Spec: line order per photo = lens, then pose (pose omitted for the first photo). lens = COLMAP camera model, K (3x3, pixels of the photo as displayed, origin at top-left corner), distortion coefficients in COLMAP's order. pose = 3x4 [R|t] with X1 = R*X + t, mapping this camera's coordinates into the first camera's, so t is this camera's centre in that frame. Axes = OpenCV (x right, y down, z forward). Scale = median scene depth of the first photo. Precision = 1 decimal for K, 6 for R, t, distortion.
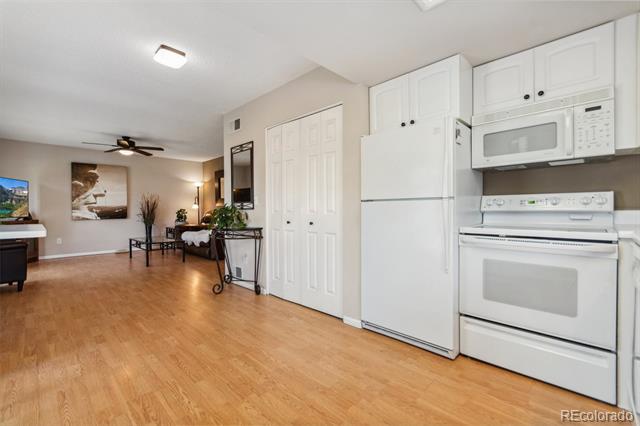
lens RADIAL K [[283.4, 0, 317.2], [0, 283.4, 211.3], [0, 0, 1]] dist [0.003757, -0.001121]
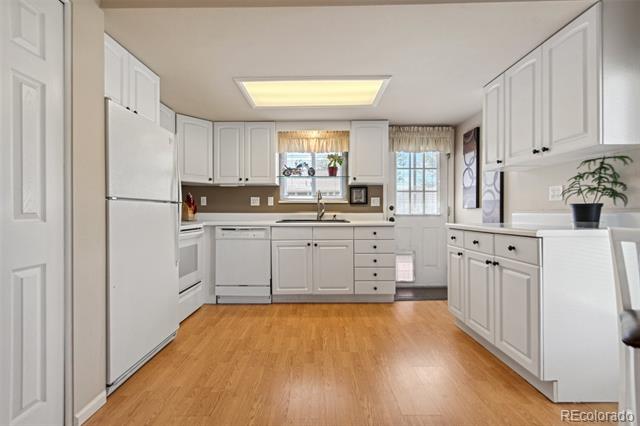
lens RADIAL K [[283.4, 0, 315.7], [0, 283.4, 212.4], [0, 0, 1]] dist [0.003757, -0.001121]
pose [[-0.695570, 0.008136, 0.718412, -0.248292], [0.013240, 0.999911, 0.001495, 0.000292], [-0.718336, 0.010551, -0.695616, 0.437724]]
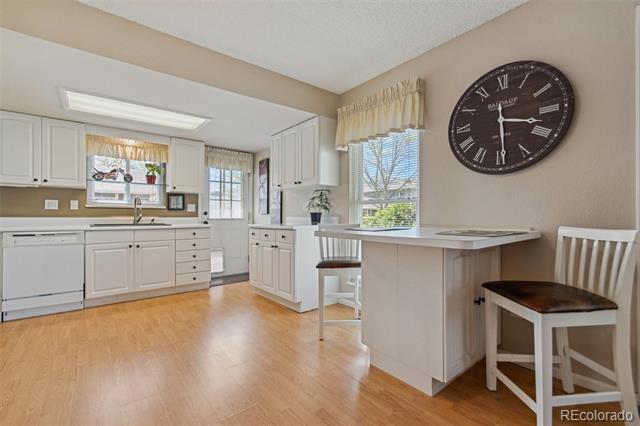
lens RADIAL K [[283.4, 0, 316.5], [0, 283.4, 216.3], [0, 0, 1]] dist [0.003757, -0.001121]
pose [[-0.992949, 0.007086, 0.118332, -0.298770], [0.007975, 0.999943, 0.007043, -0.000920], [-0.118276, 0.007937, -0.992949, 0.595888]]
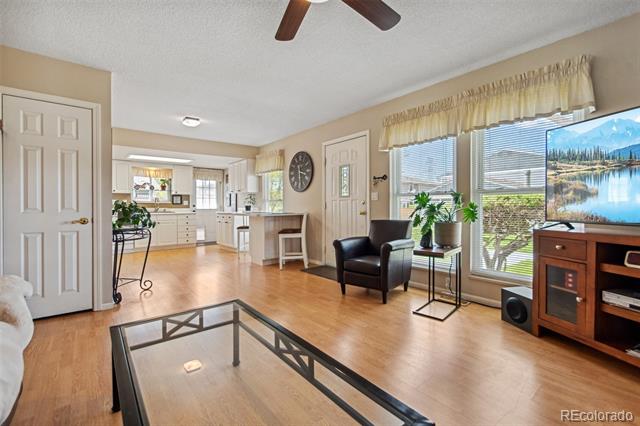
lens RADIAL K [[283.4, 0, 315.2], [0, 283.4, 209.8], [0, 0, 1]] dist [0.003757, -0.001121]
pose [[-0.993652, 0.009211, 0.112122, -0.610071], [0.011229, 0.999786, 0.017376, -0.004345], [-0.111938, 0.018525, -0.993543, 1.104974]]
